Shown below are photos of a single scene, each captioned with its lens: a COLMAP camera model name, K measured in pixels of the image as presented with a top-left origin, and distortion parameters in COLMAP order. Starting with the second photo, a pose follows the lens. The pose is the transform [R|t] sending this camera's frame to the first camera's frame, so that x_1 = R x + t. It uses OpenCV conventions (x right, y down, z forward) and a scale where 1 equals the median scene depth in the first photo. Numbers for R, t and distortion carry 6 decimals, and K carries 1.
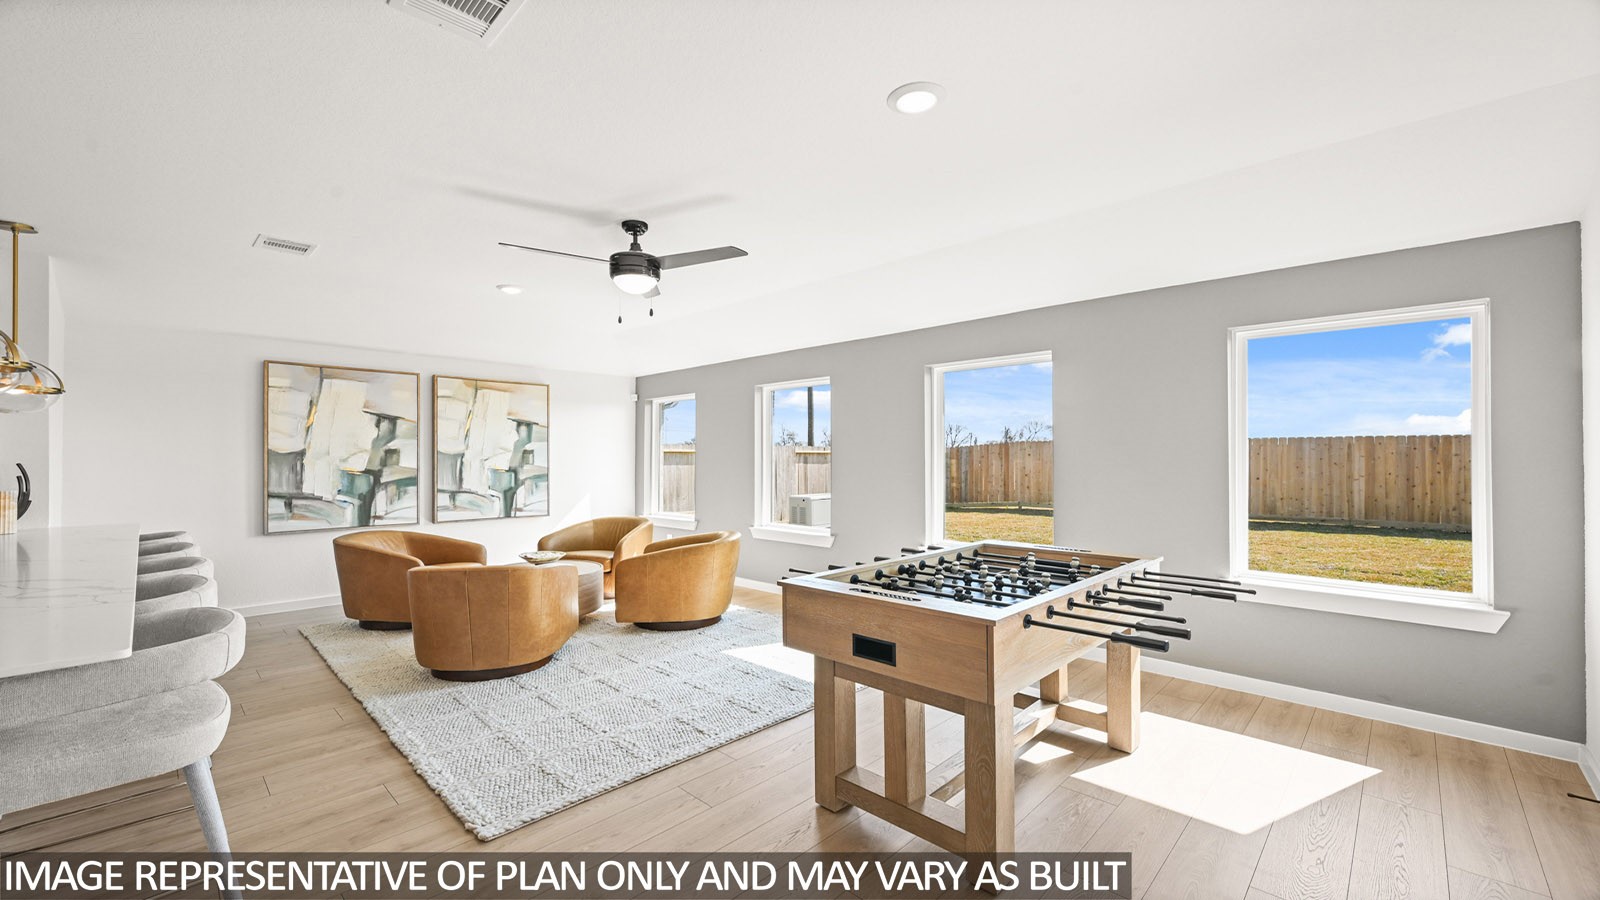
lens RADIAL K [[633.9, 0, 800.0], [0, 633.9, 450.0], [0, 0, 1]] dist [0.000602, 0.000321]
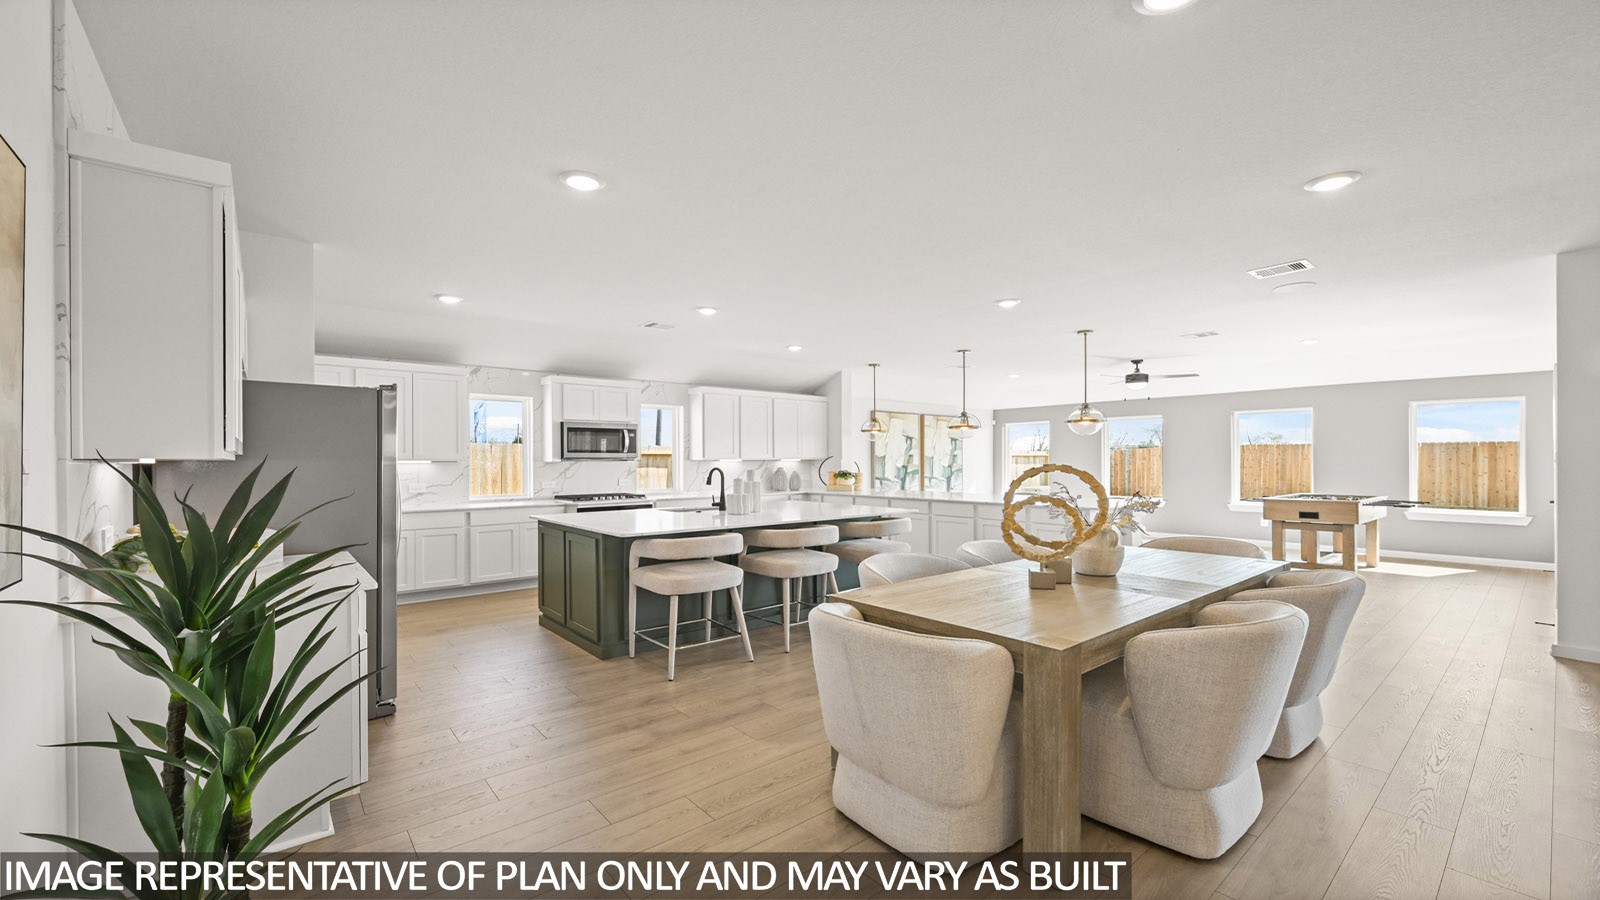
lens RADIAL K [[643.3, 0, 805.1], [0, 643.3, 454.1], [0, 0, 1]] dist [0.000578, 0.000259]
pose [[0.995292, -0.002053, -0.096901, -0.789616], [0.002398, 0.999991, 0.003445, -0.010271], [0.096893, -0.003661, 0.995288, -0.951910]]
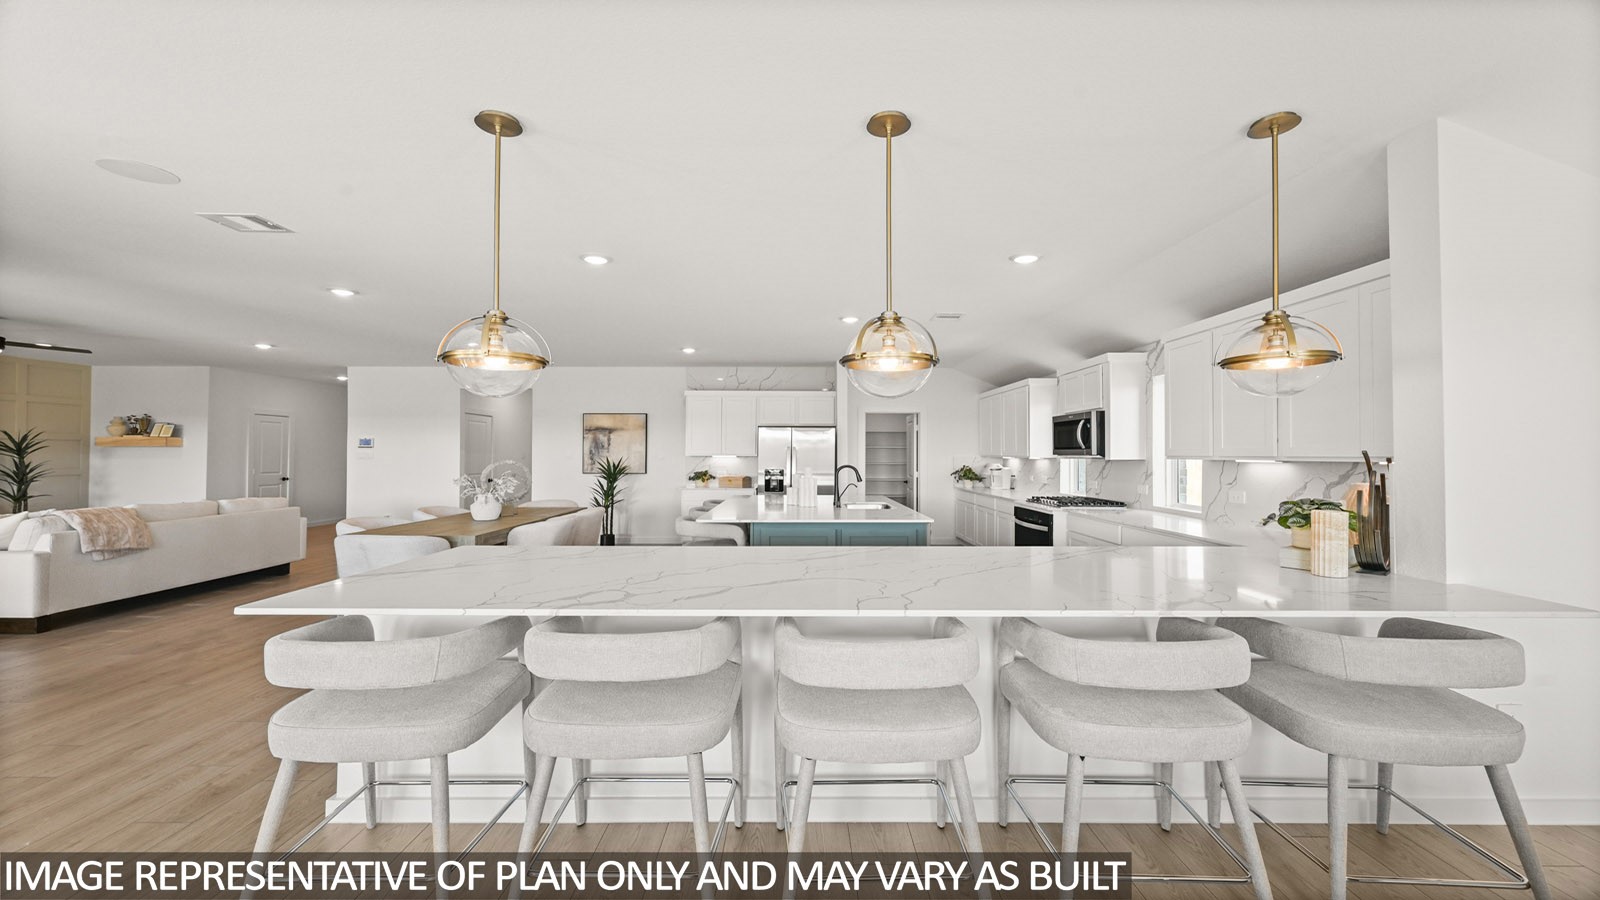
lens RADIAL K [[630.4, 0, 790.3], [0, 630.4, 450.2], [0, 0, 1]] dist [-0.000305, -0.000087]
pose [[-0.725201, -0.004180, -0.688524, -0.246264], [0.007938, 0.999864, -0.014431, 0.003375], [0.688491, -0.015931, -0.725070, 0.703251]]
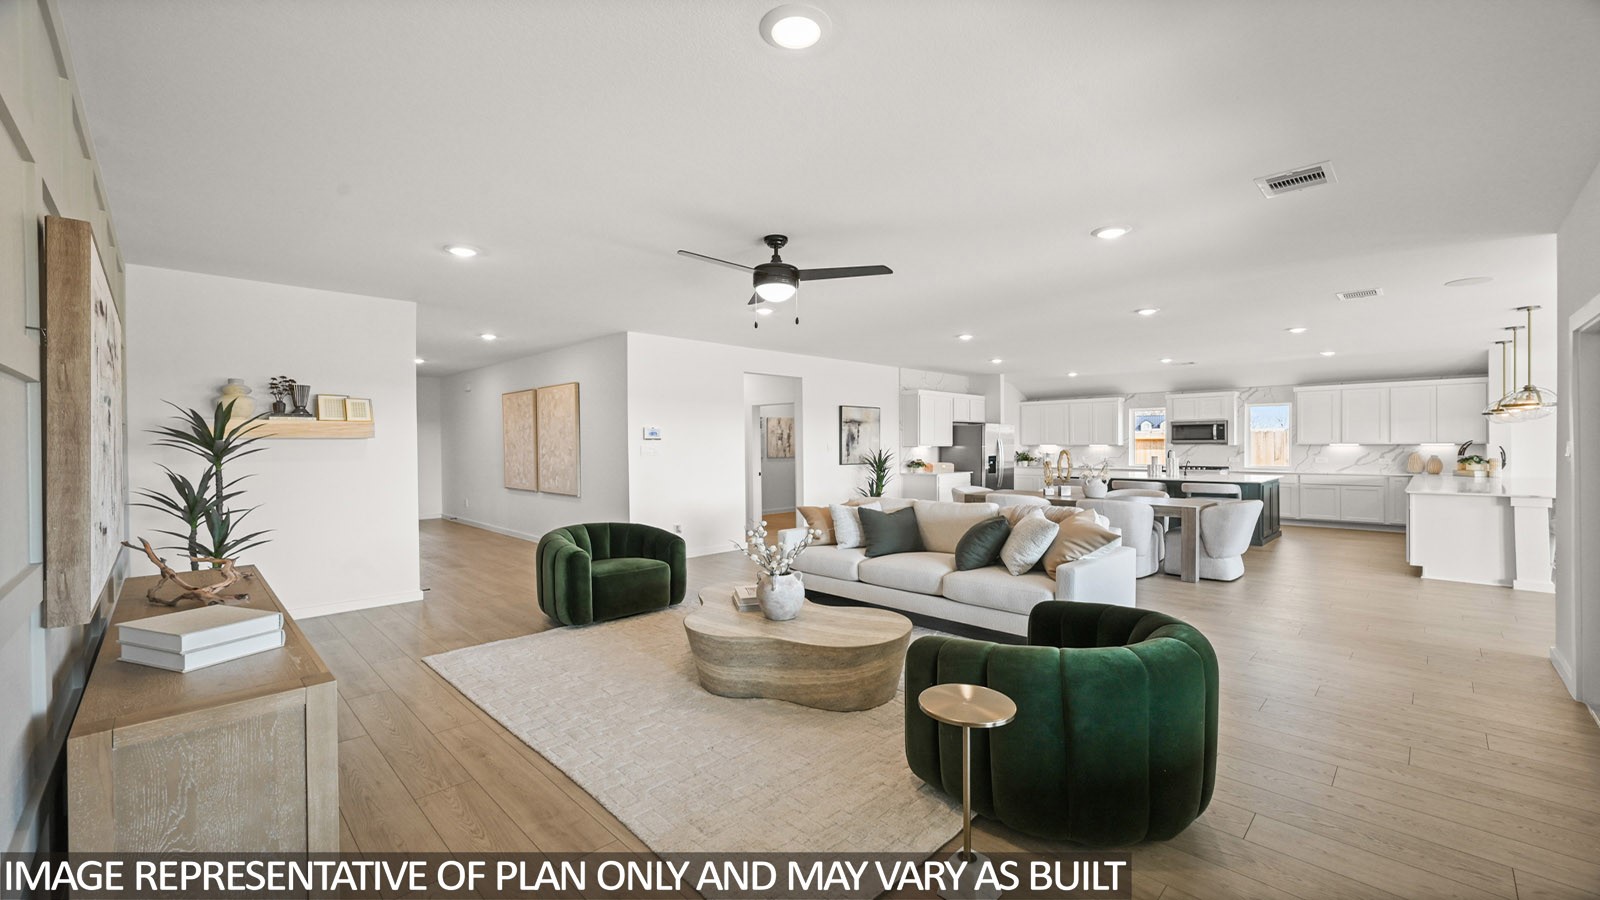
lens RADIAL K [[633.9, 0, 800.0], [0, 633.9, 450.0], [0, 0, 1]] dist [0.000602, 0.000321]
pose [[-0.018411, 0.014623, -0.999724, 0.682776], [0.019312, 0.999712, 0.014267, -0.030107], [0.999644, -0.019044, -0.018688, -0.934012]]
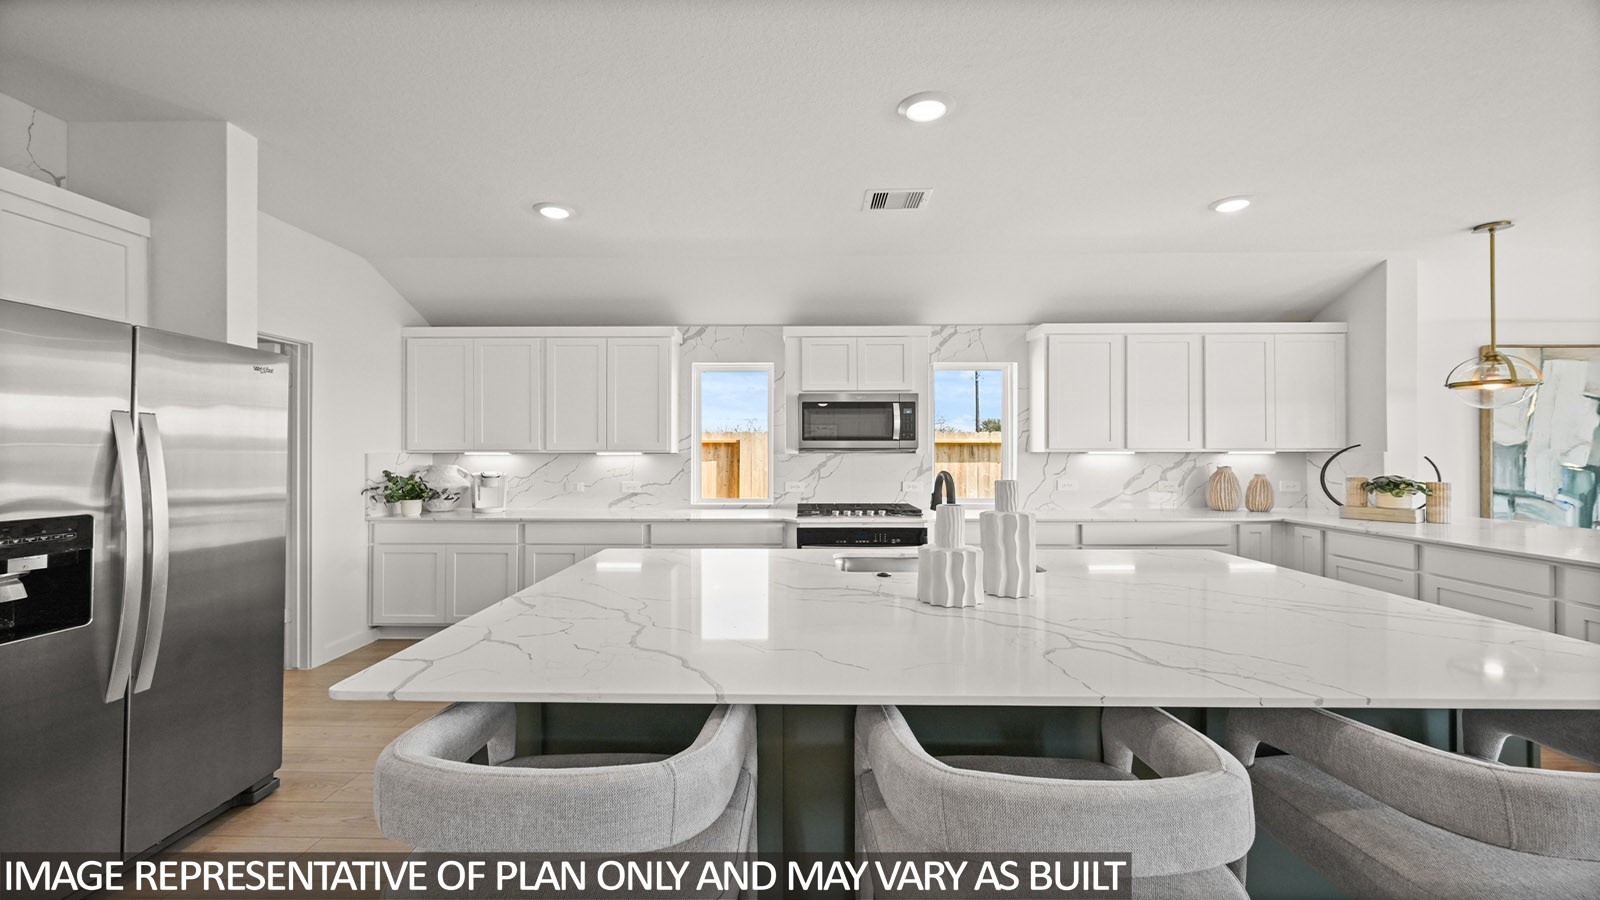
lens RADIAL K [[630.4, 0, 790.3], [0, 630.4, 450.2], [0, 0, 1]] dist [-0.000305, -0.000087]
pose [[0.677777, 0.000658, -0.735267, -0.785747], [0.008311, 0.999929, 0.008556, -0.004746], [0.735221, -0.011910, 0.677723, -0.333146]]
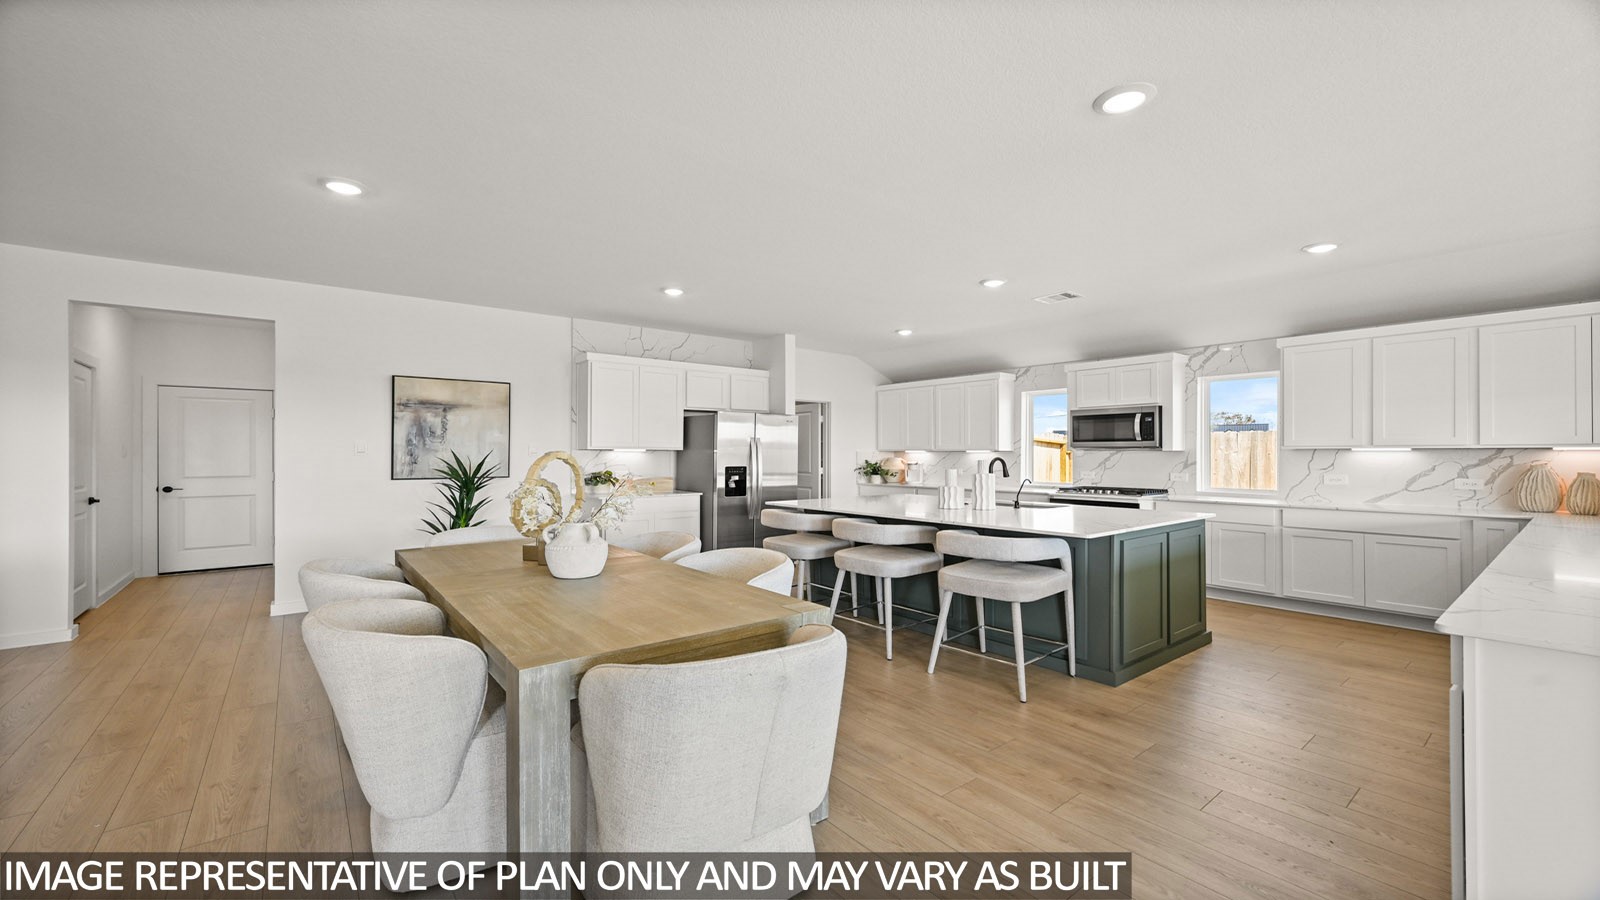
lens RADIAL K [[633.9, 0, 800.0], [0, 633.9, 450.0], [0, 0, 1]] dist [0.000602, 0.000321]
pose [[-0.137420, -0.003763, -0.990506, -0.132945], [0.013248, 0.999896, -0.005637, 0.004464], [0.990424, -0.013897, -0.137356, -0.125684]]
